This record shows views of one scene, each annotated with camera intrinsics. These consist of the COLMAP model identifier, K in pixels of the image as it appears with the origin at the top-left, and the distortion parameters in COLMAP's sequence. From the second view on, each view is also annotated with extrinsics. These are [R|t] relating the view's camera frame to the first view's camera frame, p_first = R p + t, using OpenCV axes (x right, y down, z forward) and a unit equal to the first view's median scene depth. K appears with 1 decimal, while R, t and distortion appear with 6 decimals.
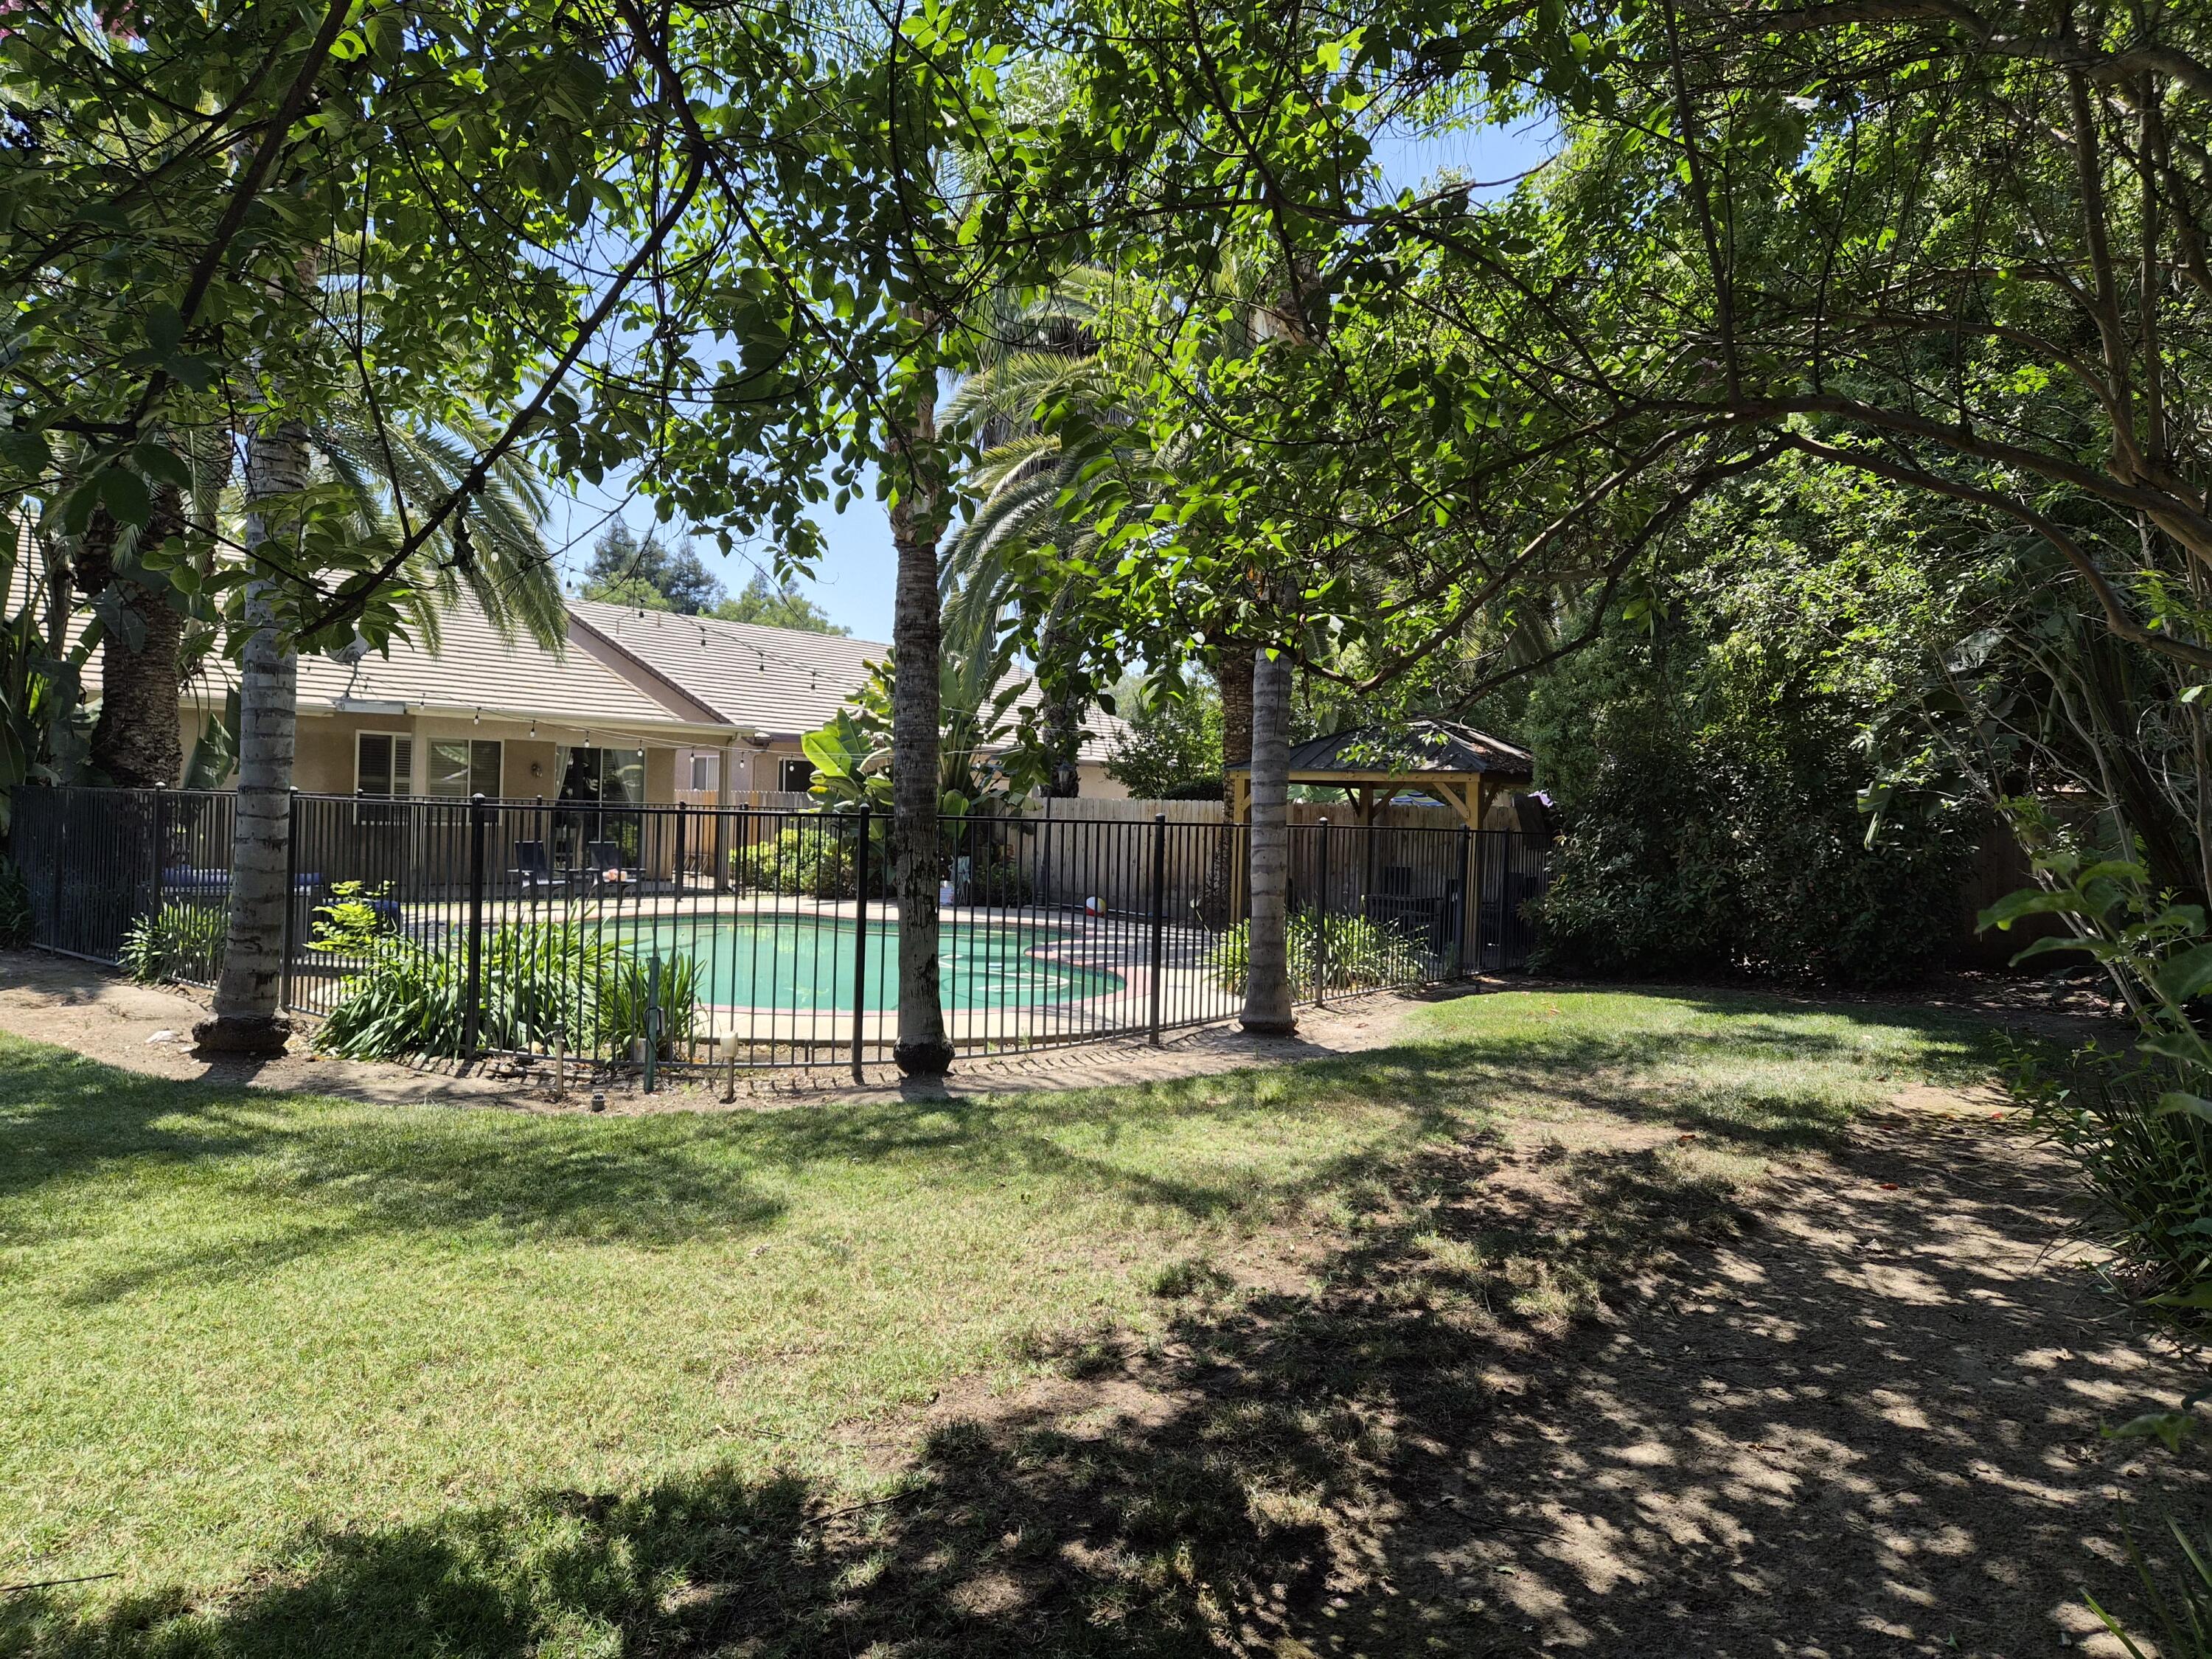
lens RADIAL K [[1459.6, 0, 1120.0], [0, 1459.6, 820.3], [0, 0, 1]] dist [0.030936, -0.018516]
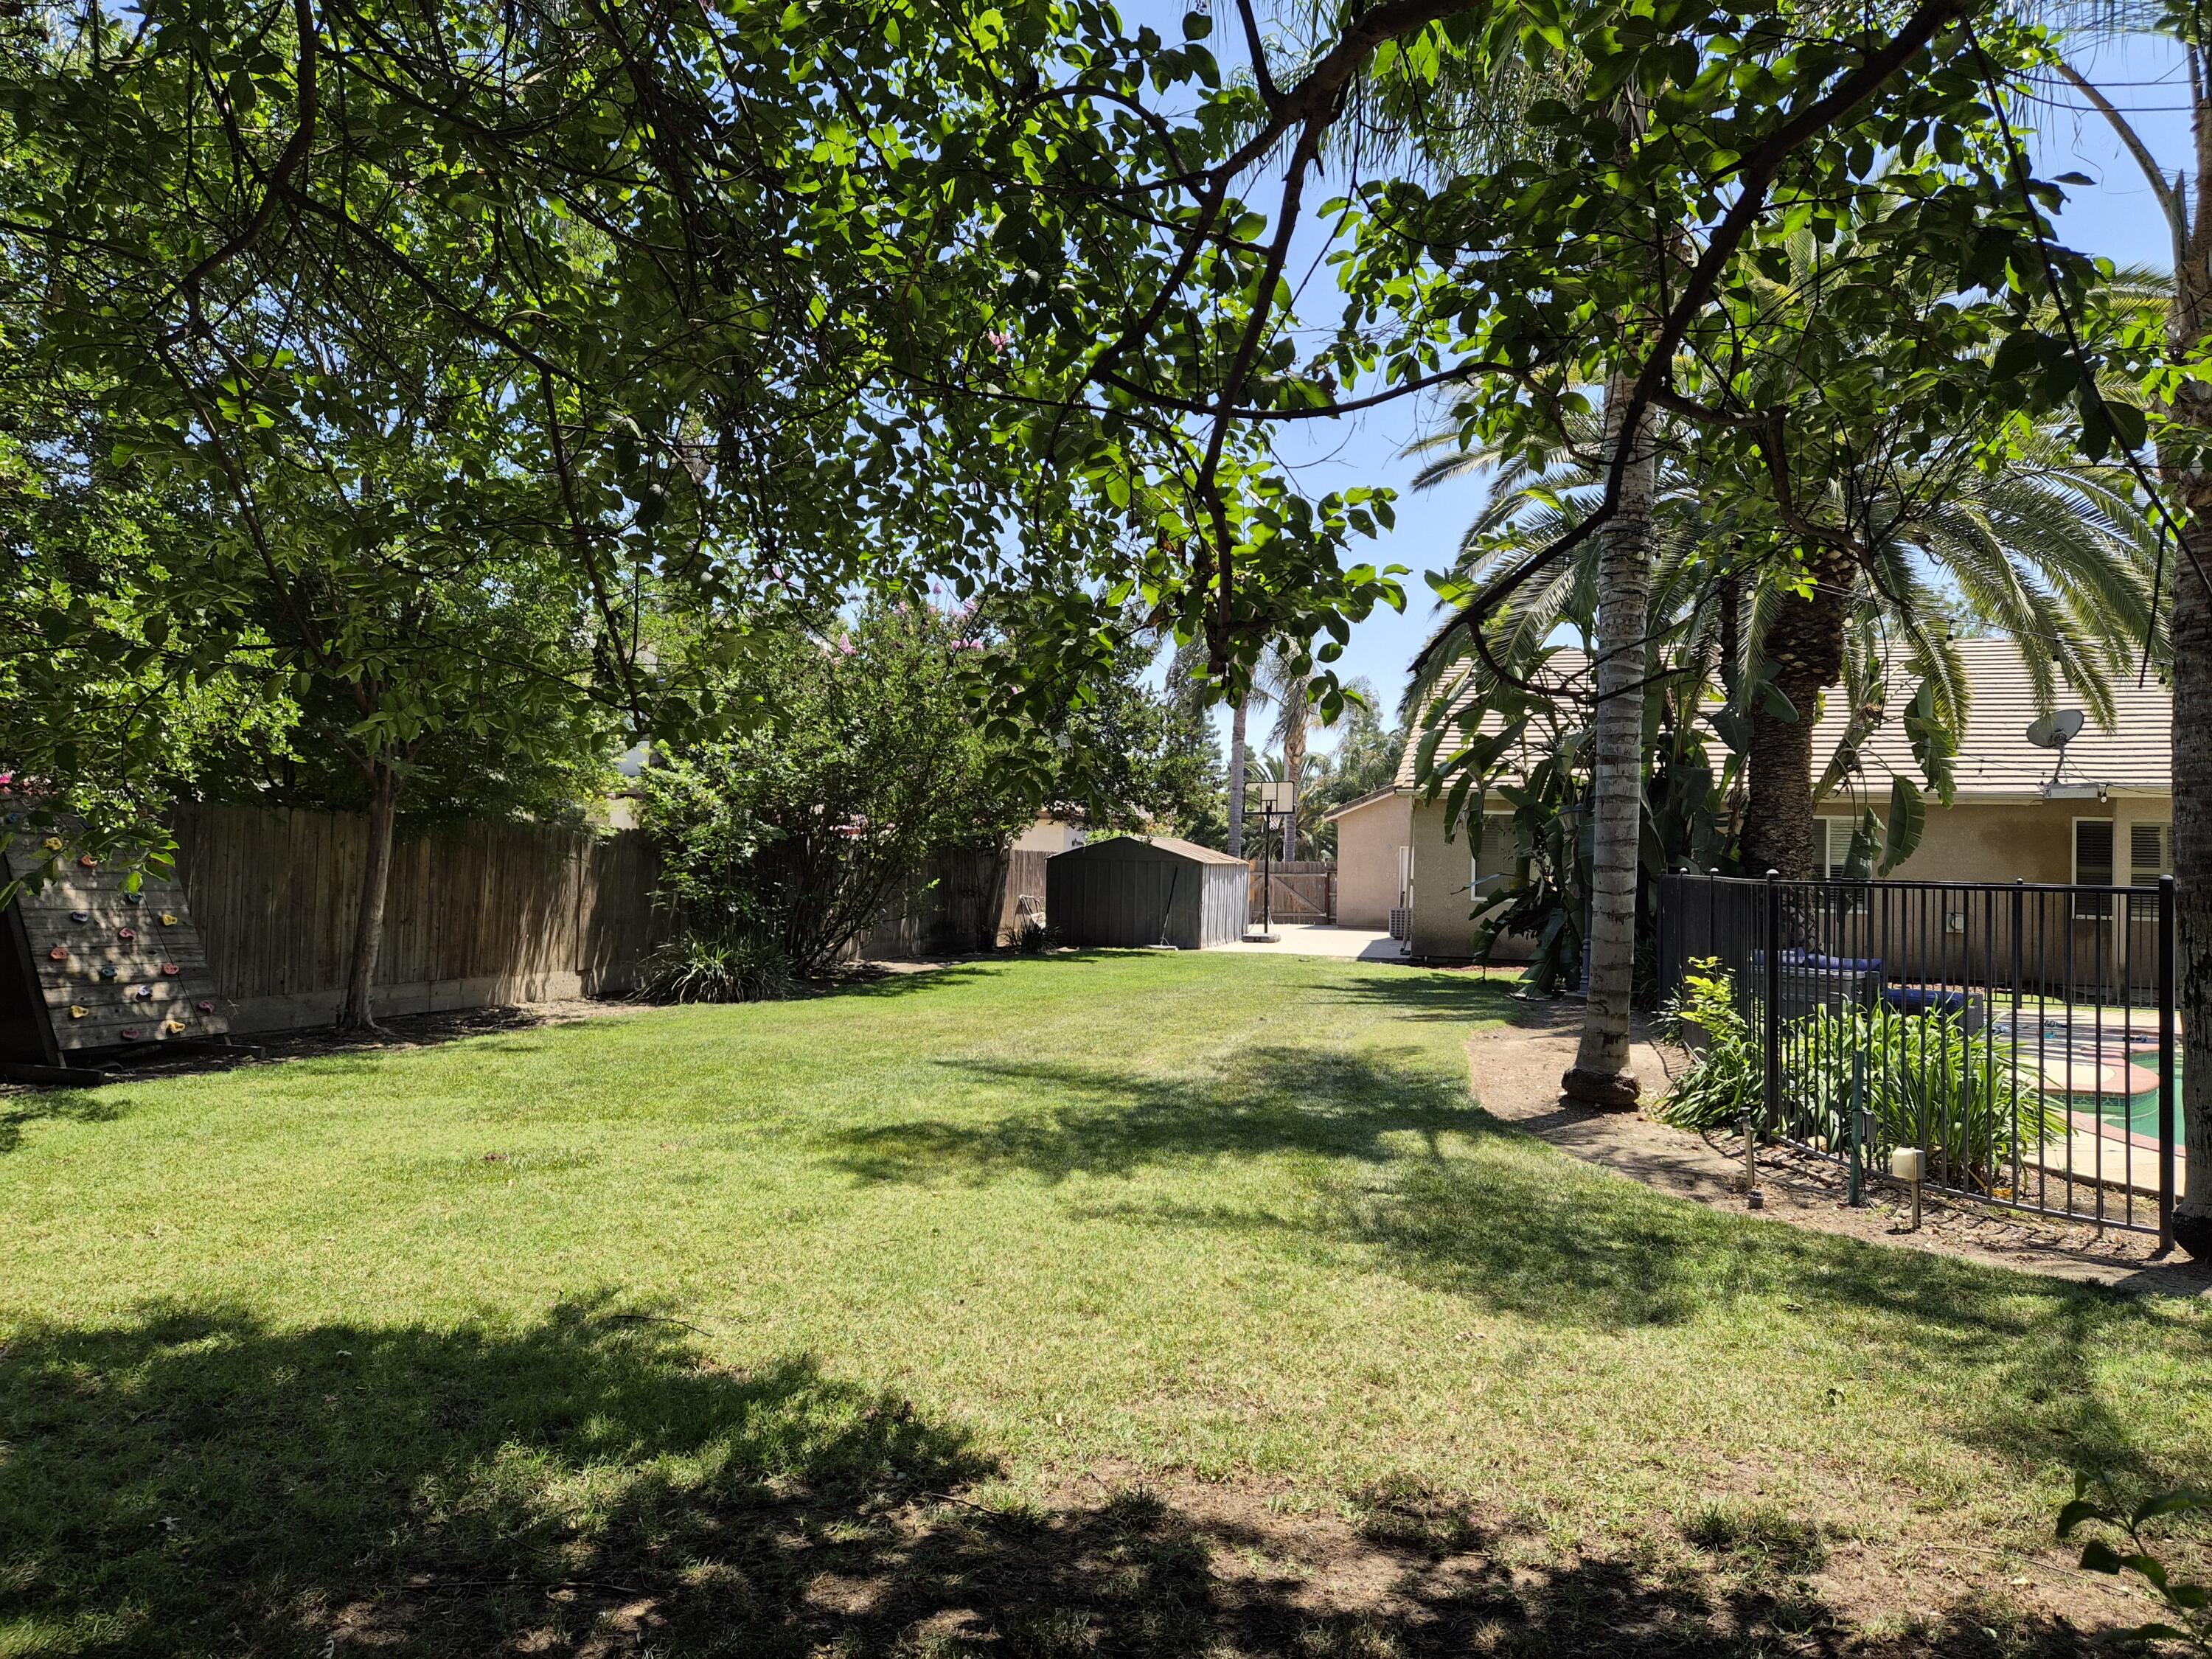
lens RADIAL K [[1459.6, 0, 1106.6], [0, 1459.6, 824.7], [0, 0, 1]] dist [0.030936, -0.018516]
pose [[0.388690, -0.048175, -0.920108, 0.200034], [-0.015115, 0.998164, -0.058646, 0.013304], [0.921245, 0.036702, 0.387248, 0.164758]]
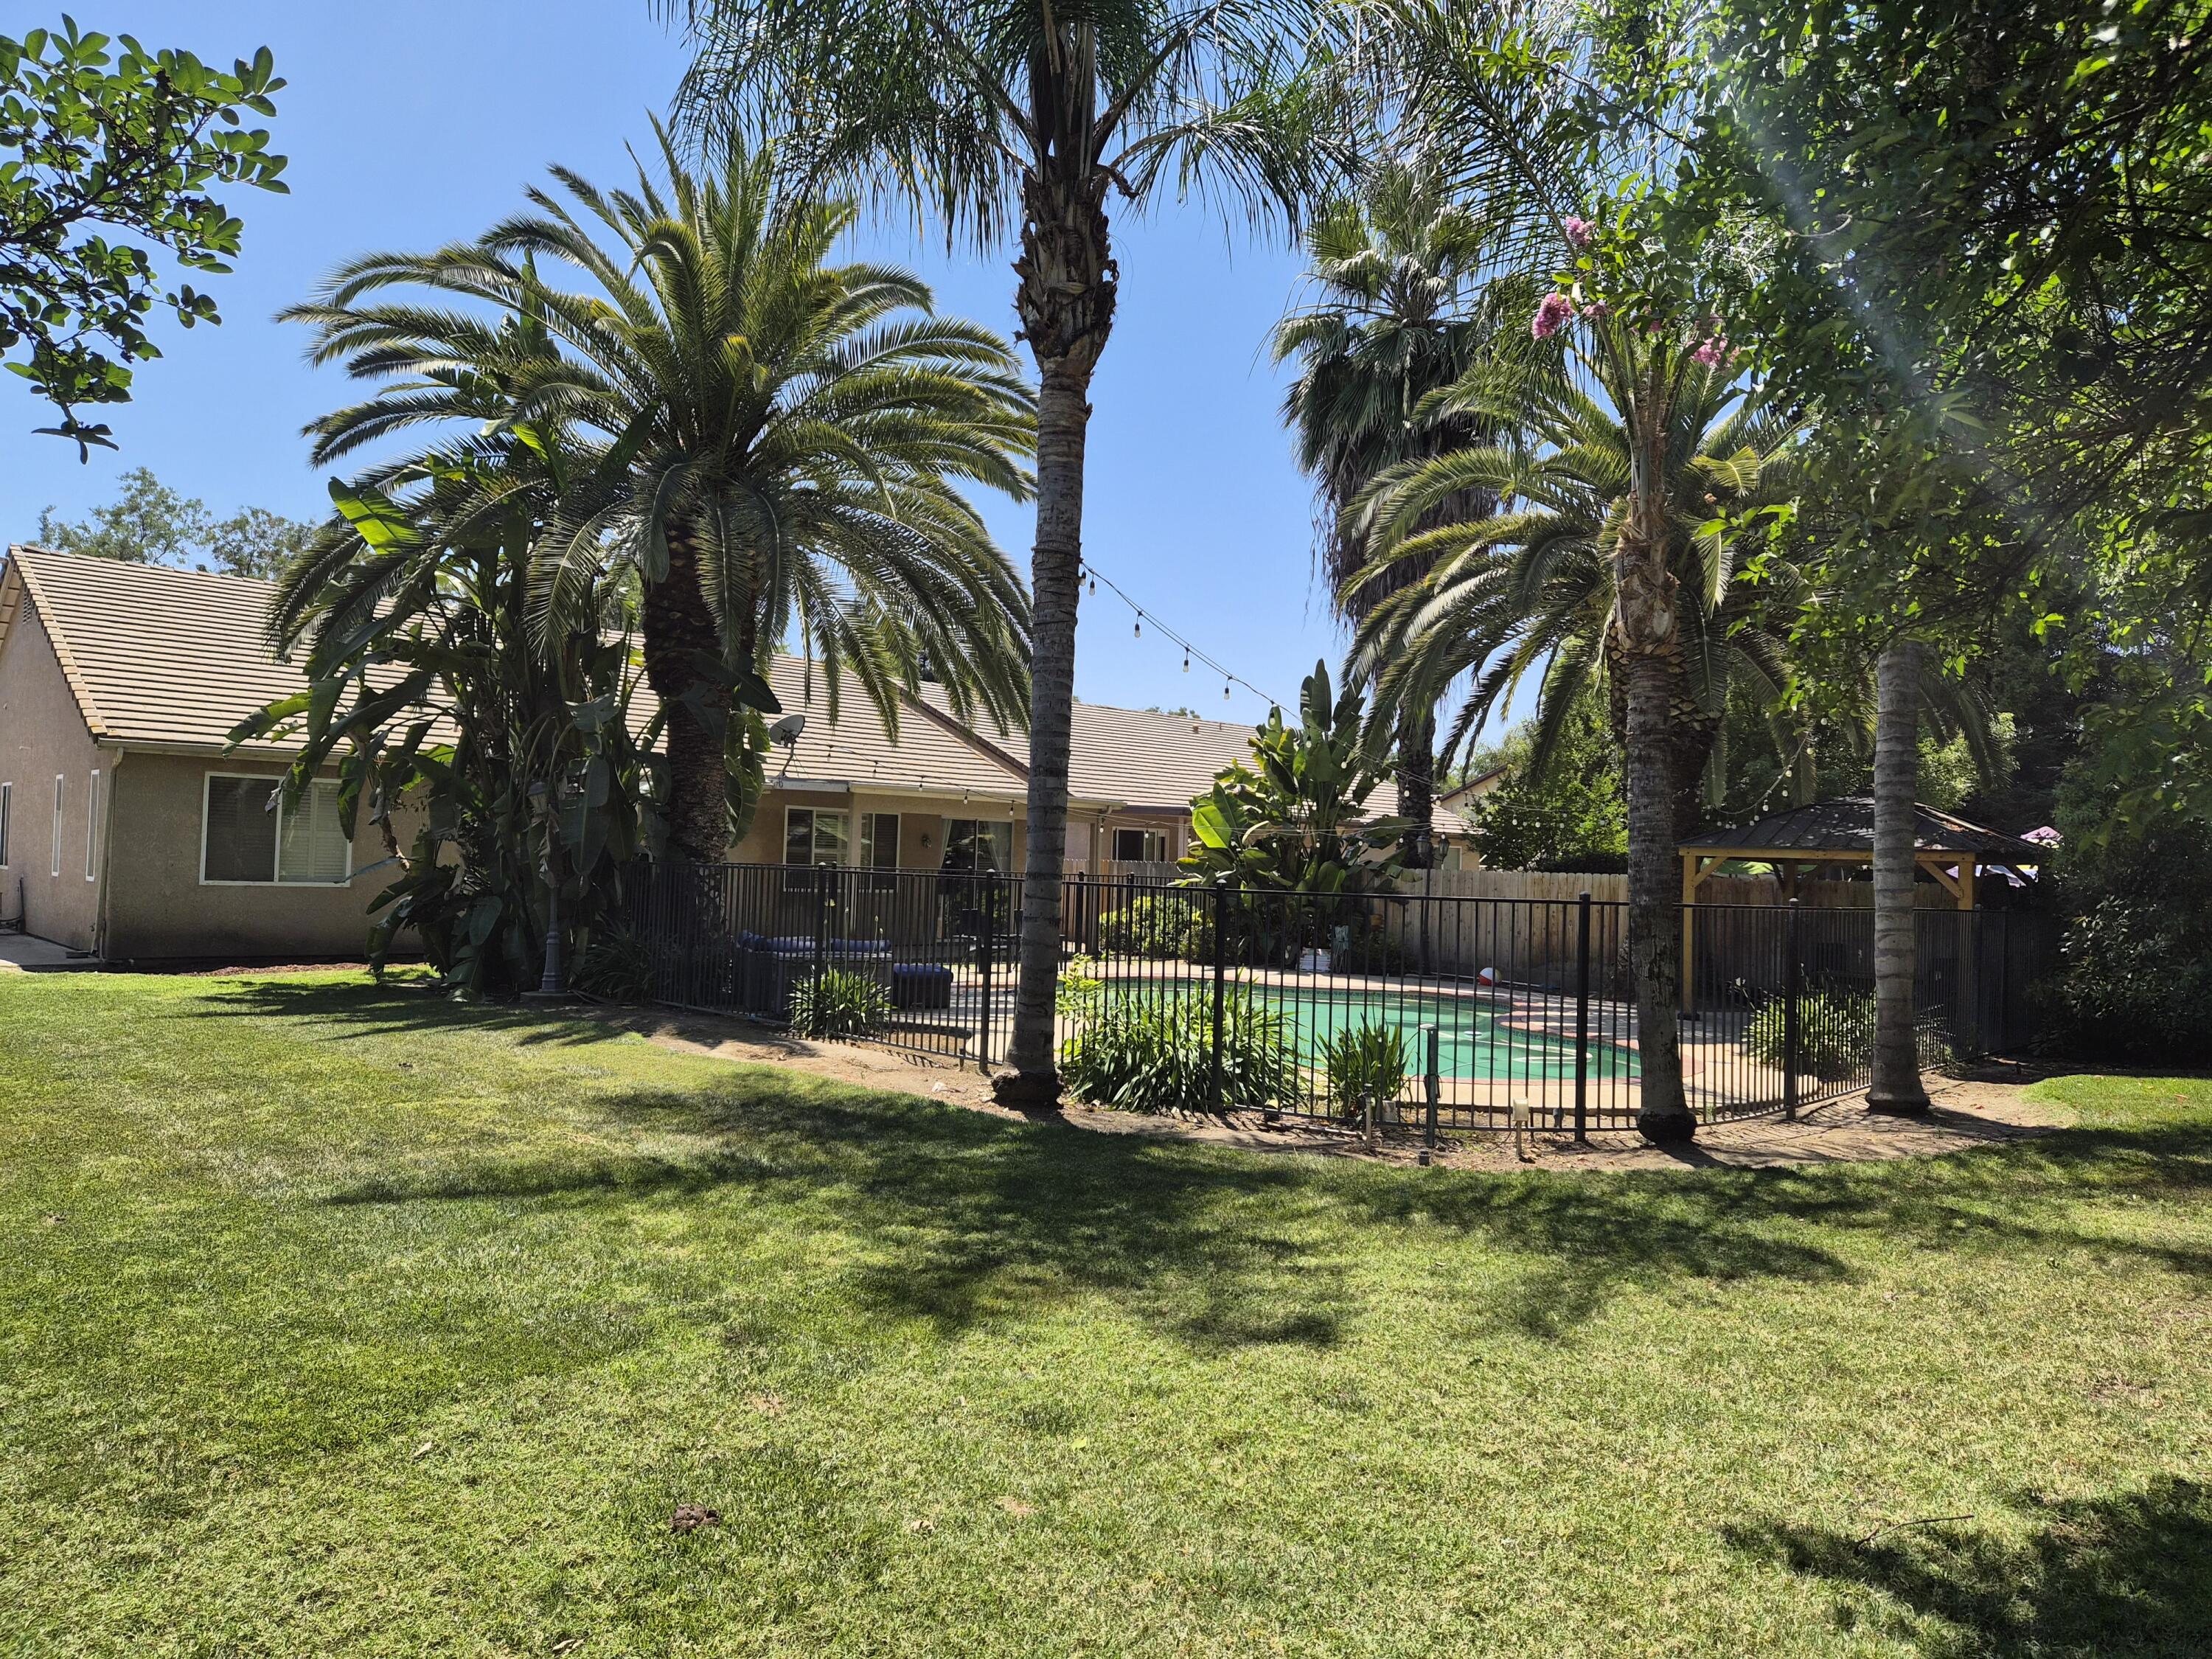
lens RADIAL K [[1459.6, 0, 1106.1], [0, 1459.6, 841.0], [0, 0, 1]] dist [0.030936, -0.018516]
pose [[0.989850, 0.001526, -0.142111, -0.257184], [-0.005300, 0.999643, -0.026182, -0.014349], [0.142020, 0.026670, 0.989504, -0.105834]]
